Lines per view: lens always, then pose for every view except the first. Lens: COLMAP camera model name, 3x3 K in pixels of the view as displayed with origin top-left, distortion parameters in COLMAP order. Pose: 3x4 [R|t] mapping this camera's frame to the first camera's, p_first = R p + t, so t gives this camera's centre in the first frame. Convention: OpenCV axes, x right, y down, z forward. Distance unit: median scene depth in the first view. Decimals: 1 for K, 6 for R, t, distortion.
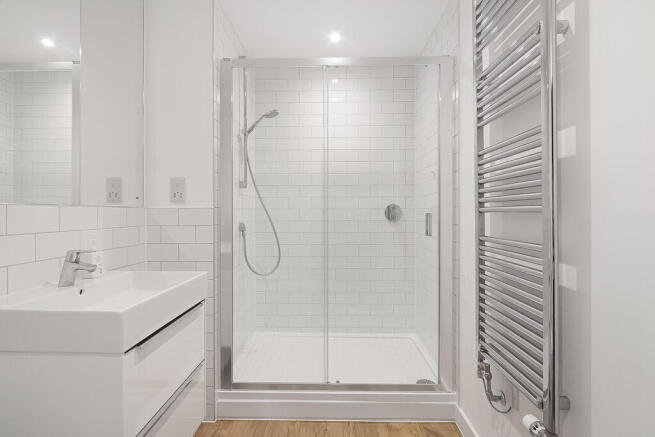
lens RADIAL K [[329.7, 0, 327.5], [0, 329.7, 218.5], [0, 0, 1]] dist [-0.005808, -0.001823]
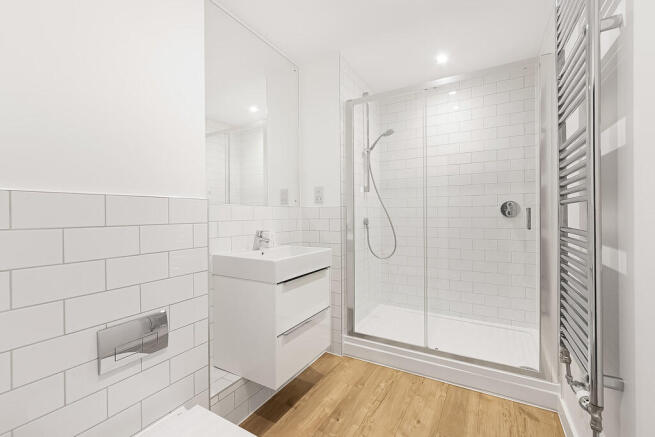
lens RADIAL K [[289.2, 0, 318.2], [0, 289.2, 219.8], [0, 0, 1]] dist [-0.000998, 0.000162]
pose [[0.871714, 0.003157, -0.490004, 0.176287], [-0.000868, 0.999988, 0.004897, 0.018789], [0.490013, -0.003843, 0.871706, -0.140080]]
